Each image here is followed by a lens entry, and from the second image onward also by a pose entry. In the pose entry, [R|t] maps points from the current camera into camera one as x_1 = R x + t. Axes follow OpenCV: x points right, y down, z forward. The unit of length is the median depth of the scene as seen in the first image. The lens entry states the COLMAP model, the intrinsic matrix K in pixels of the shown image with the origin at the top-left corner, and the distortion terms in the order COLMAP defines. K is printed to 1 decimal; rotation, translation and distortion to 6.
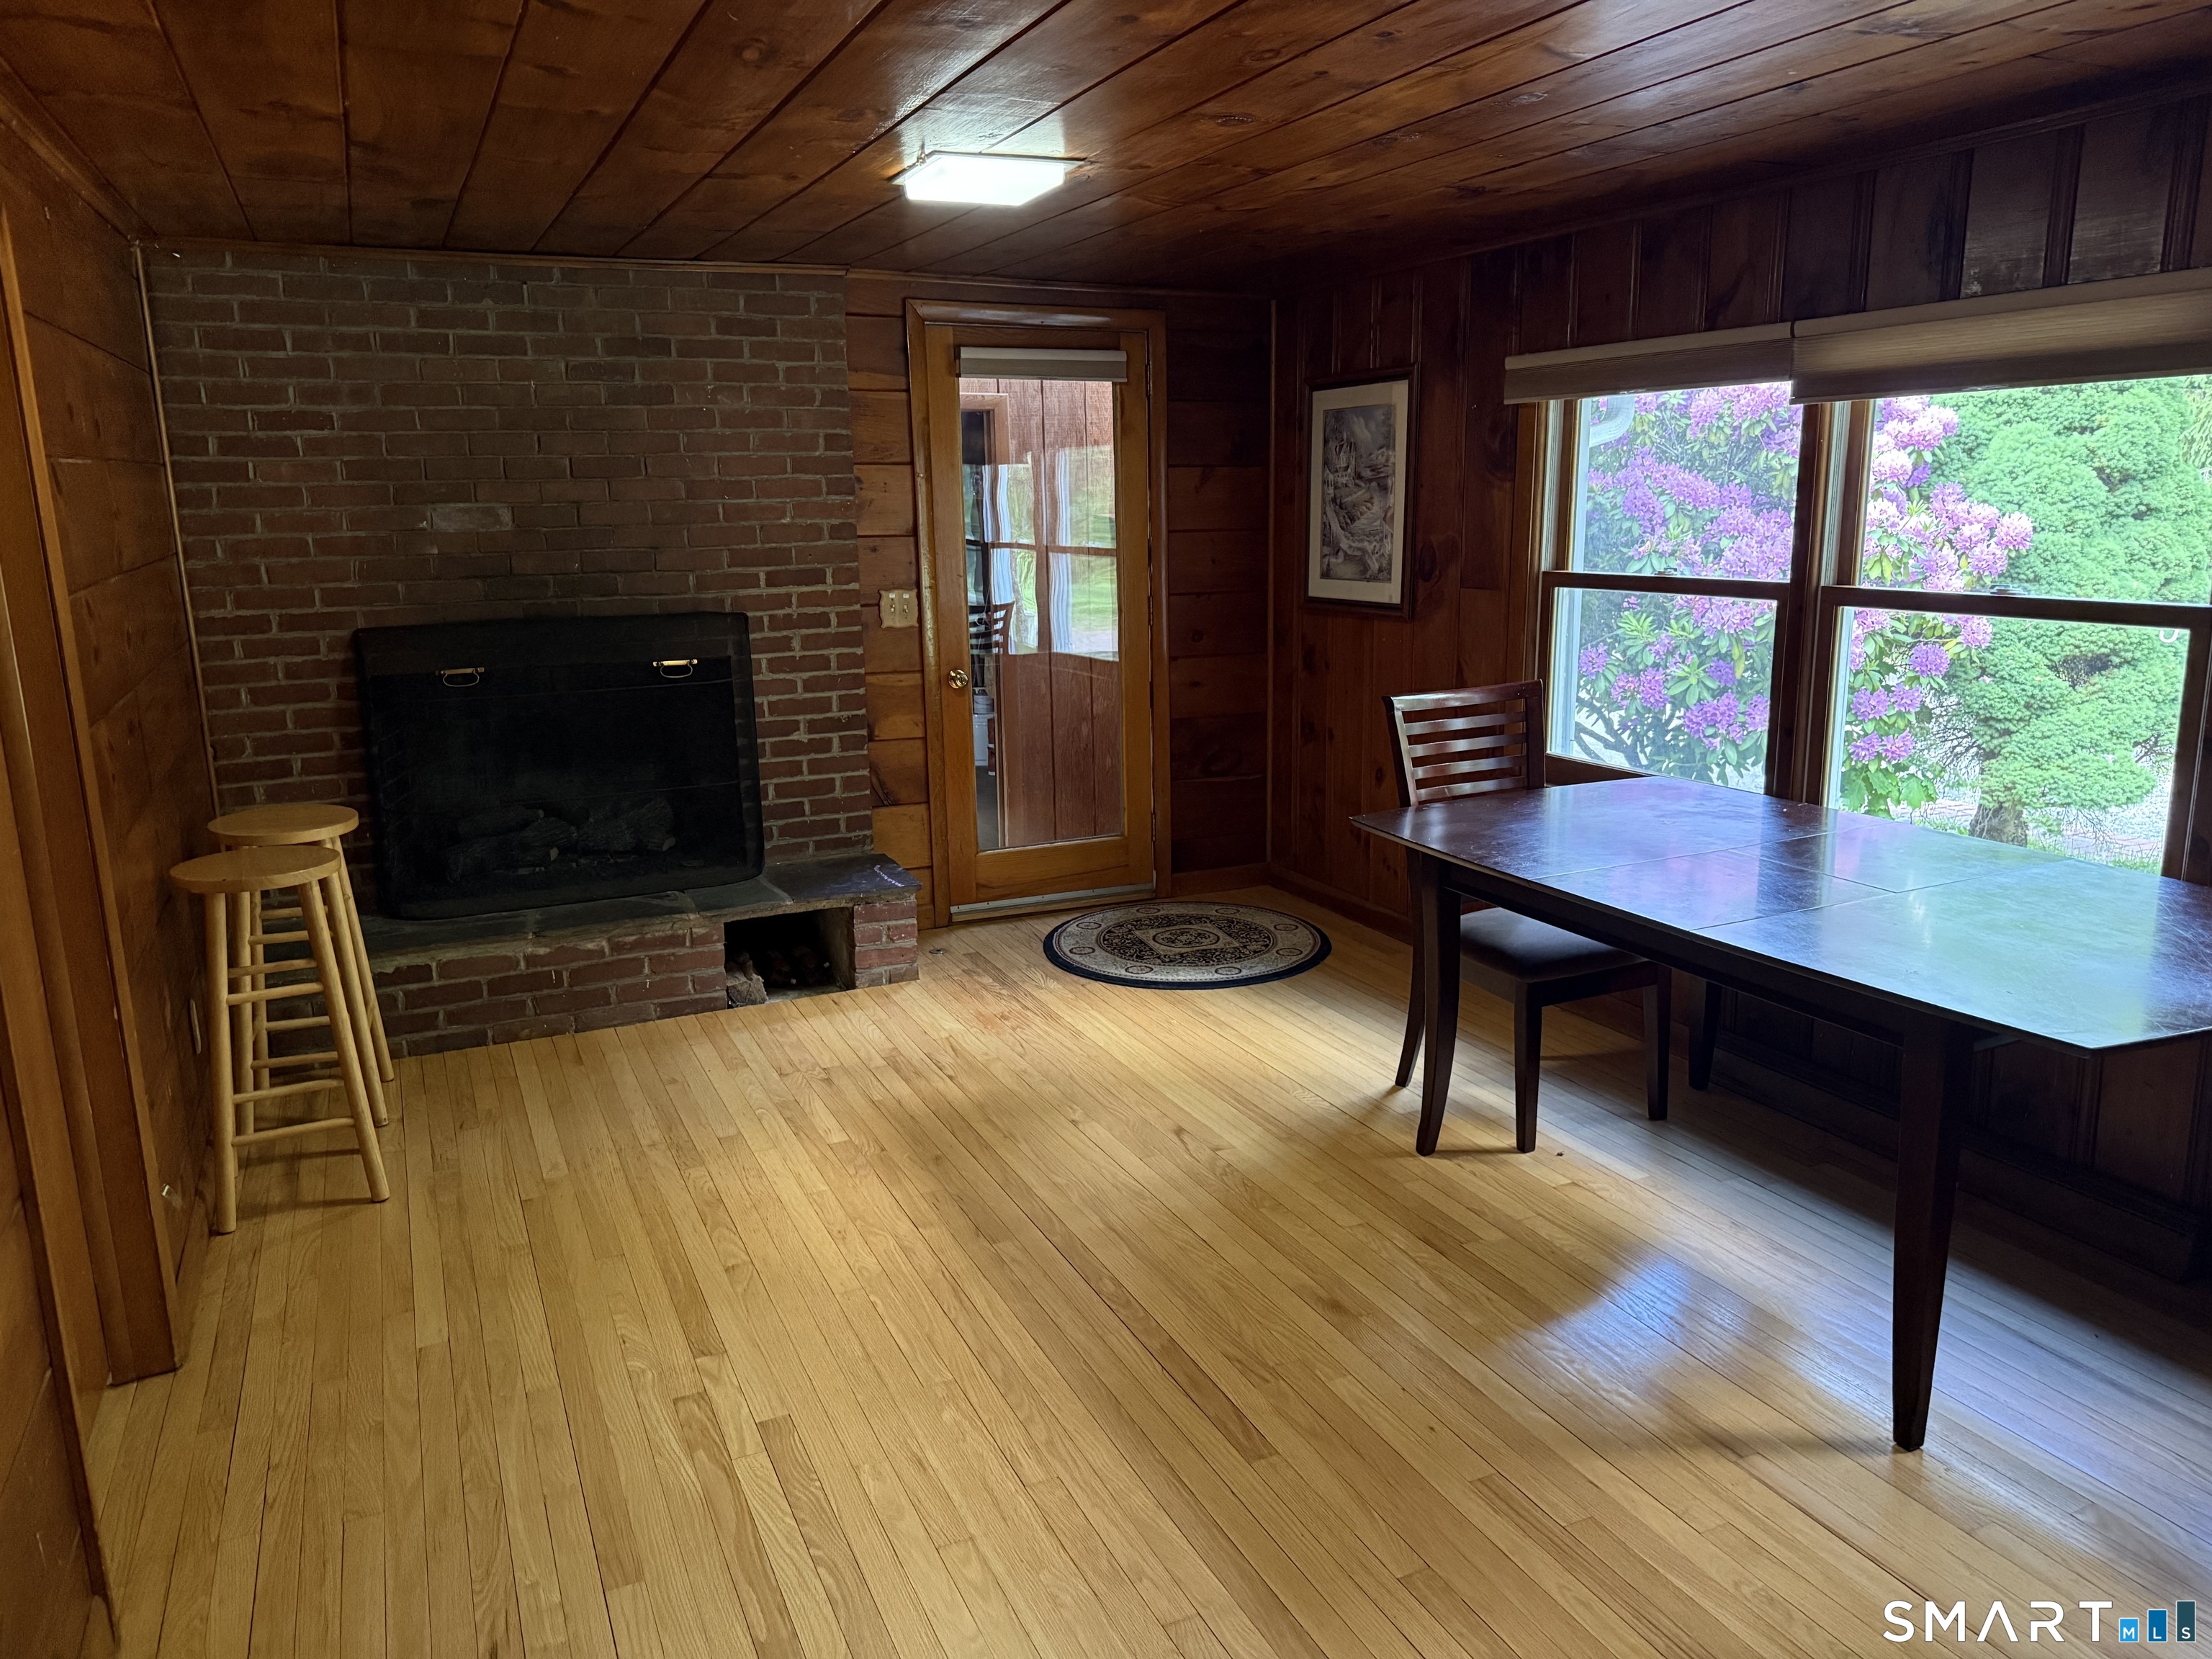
lens RADIAL K [[1534.5, 0, 1113.6], [0, 1534.5, 818.6], [0, 0, 1]] dist [0.101794, -0.127465]
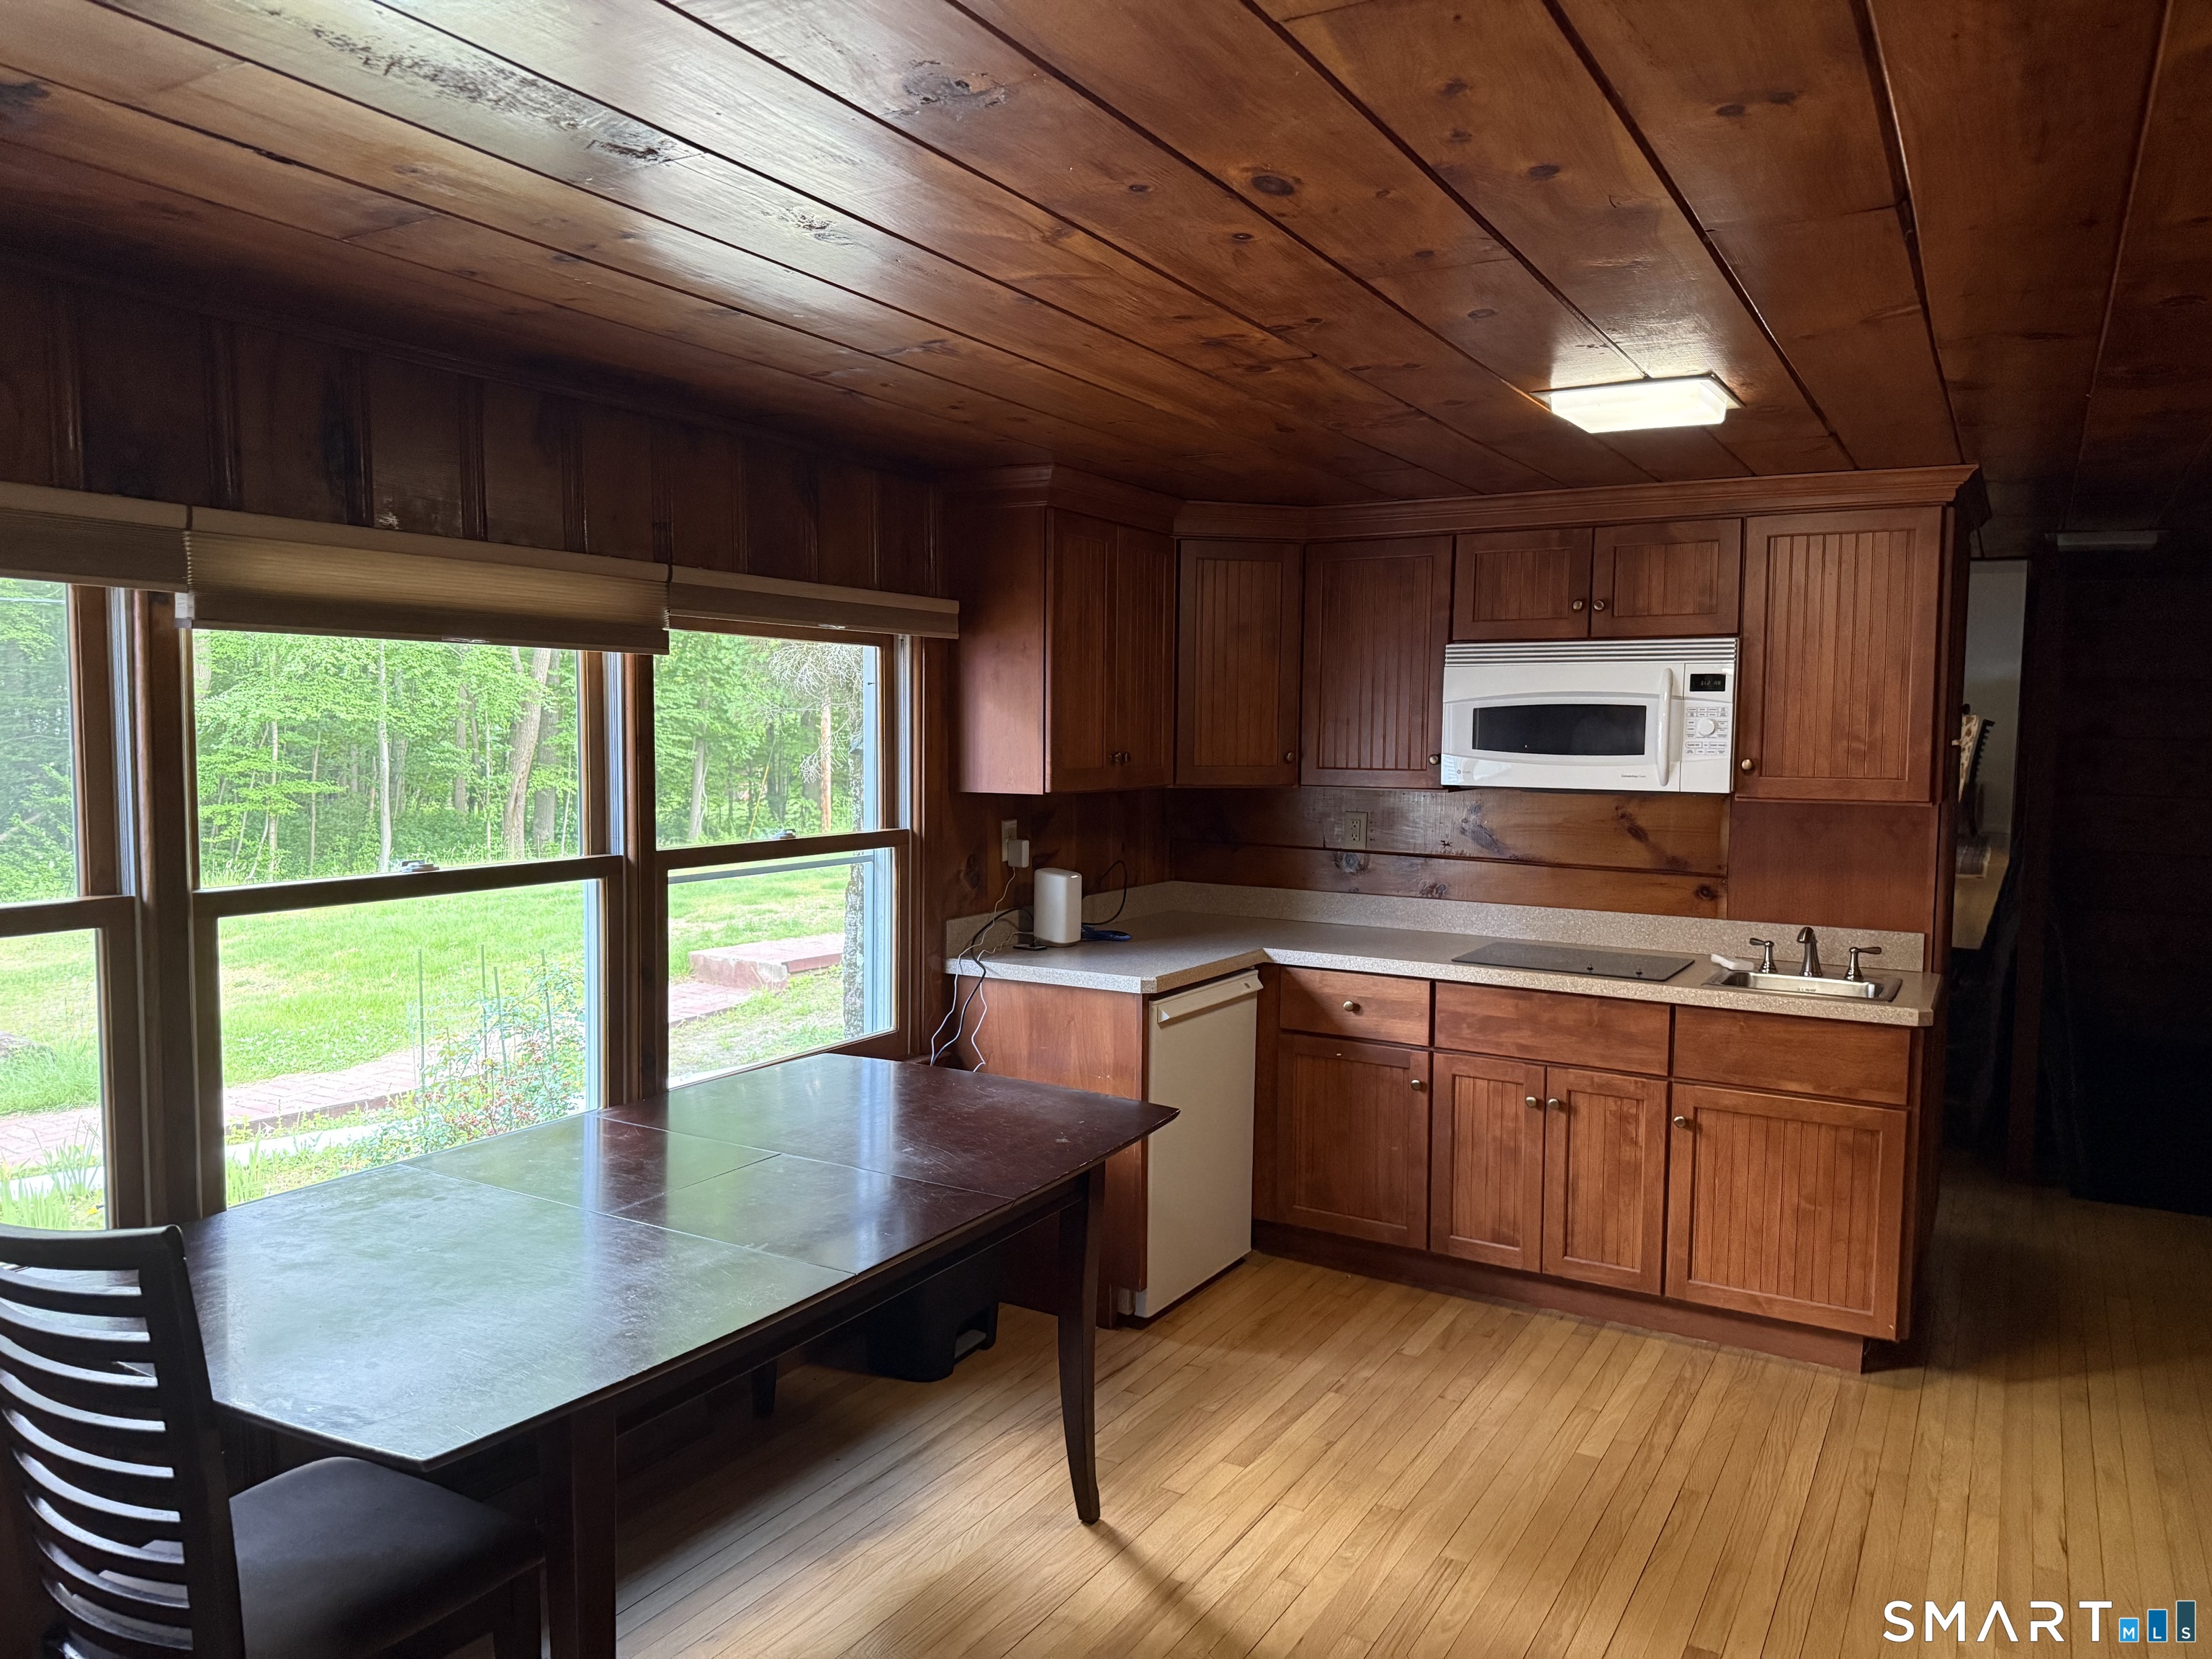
lens RADIAL K [[1534.5, 0, 1113.6], [0, 1534.5, 818.6], [0, 0, 1]] dist [0.101794, -0.127465]
pose [[-0.563886, -0.043272, 0.824718, -0.374699], [0.167923, 0.971757, 0.165801, -0.256656], [-0.808600, 0.231982, -0.540694, 1.180666]]
